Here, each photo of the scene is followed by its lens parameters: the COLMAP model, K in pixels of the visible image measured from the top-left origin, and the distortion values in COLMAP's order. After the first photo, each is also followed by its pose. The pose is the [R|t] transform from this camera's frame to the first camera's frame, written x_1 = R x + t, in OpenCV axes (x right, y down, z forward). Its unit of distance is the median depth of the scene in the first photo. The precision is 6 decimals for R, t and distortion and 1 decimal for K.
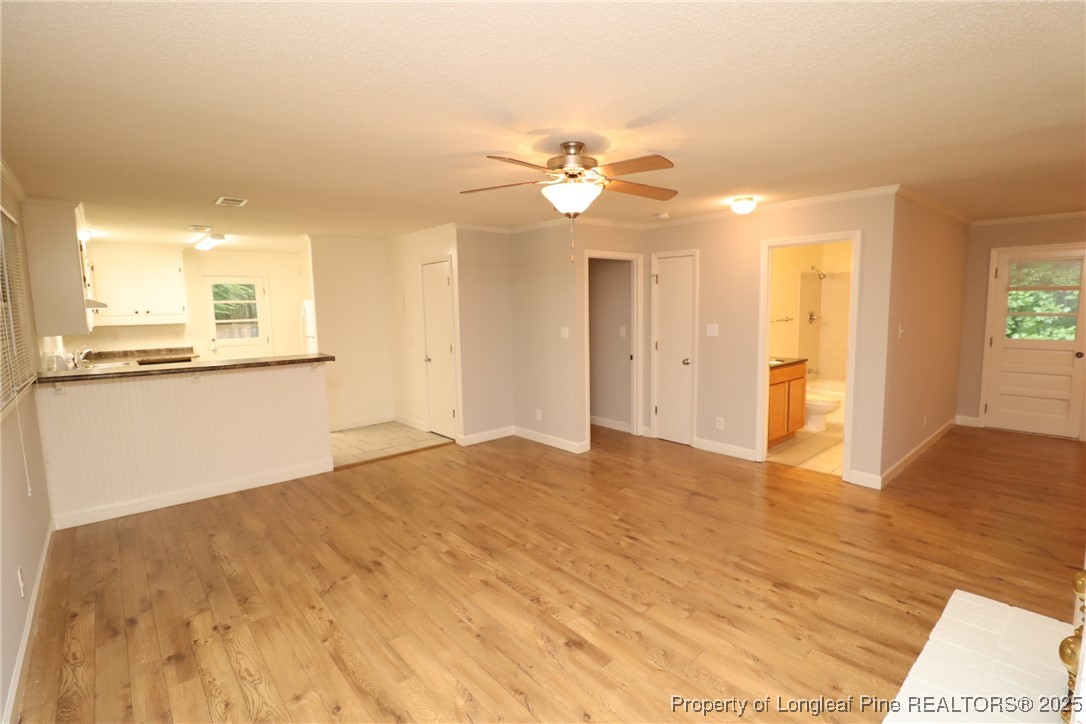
lens RADIAL K [[503.0, 0, 555.1], [0, 503.0, 358.5], [0, 0, 1]] dist [0.004492, -0.014519]
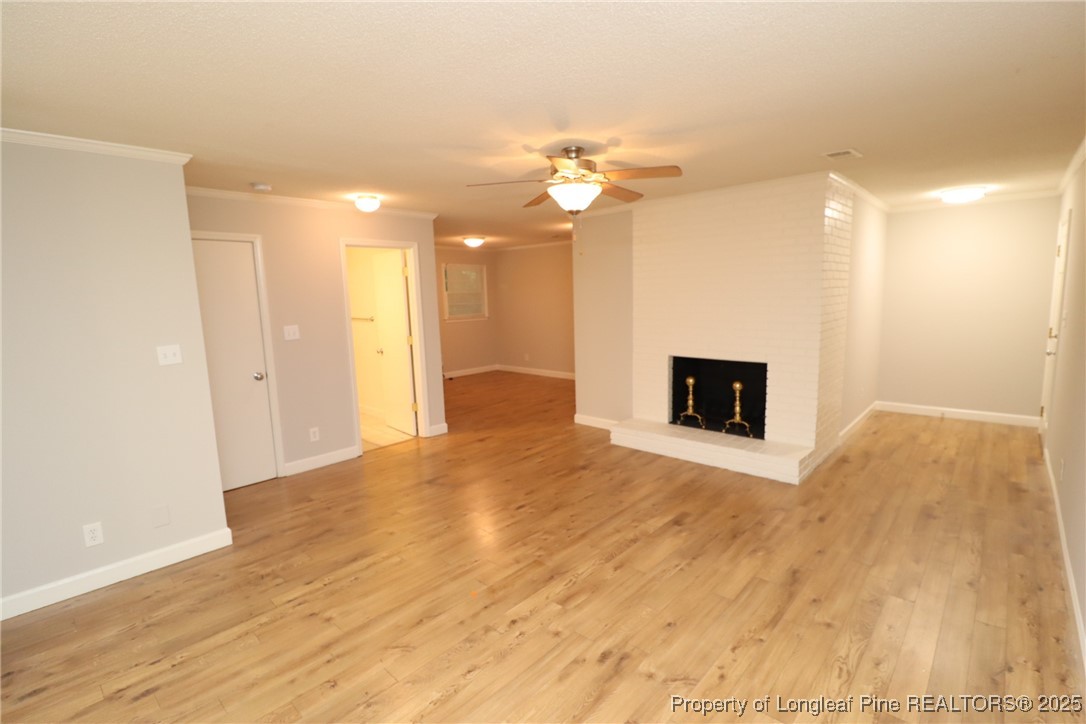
lens RADIAL K [[503.0, 0, 555.1], [0, 503.0, 358.5], [0, 0, 1]] dist [0.004492, -0.014519]
pose [[-0.105492, -0.111633, 0.988134, -1.011979], [0.135981, 0.982725, 0.125539, -0.102007], [-0.985079, 0.147611, -0.088490, 1.086530]]
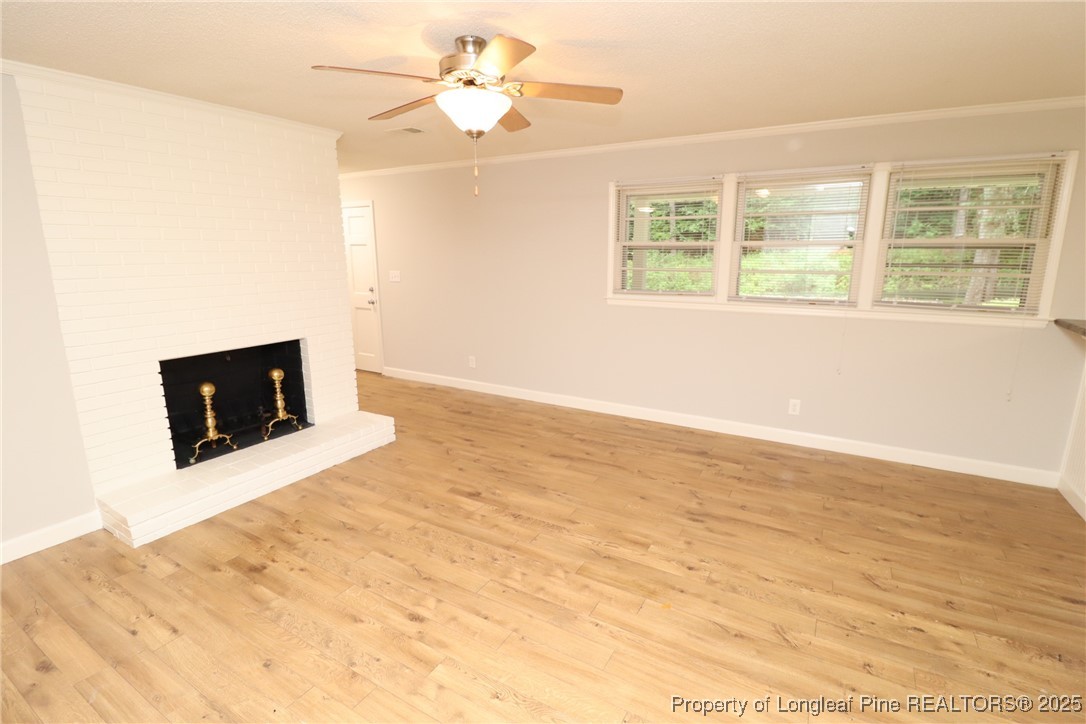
lens RADIAL K [[503.0, 0, 555.1], [0, 503.0, 358.5], [0, 0, 1]] dist [0.004492, -0.014519]
pose [[-0.948853, 0.080650, -0.305242, 0.171485], [-0.019830, 0.949689, 0.312565, -0.181551], [0.315094, 0.302631, -0.899517, 1.710829]]
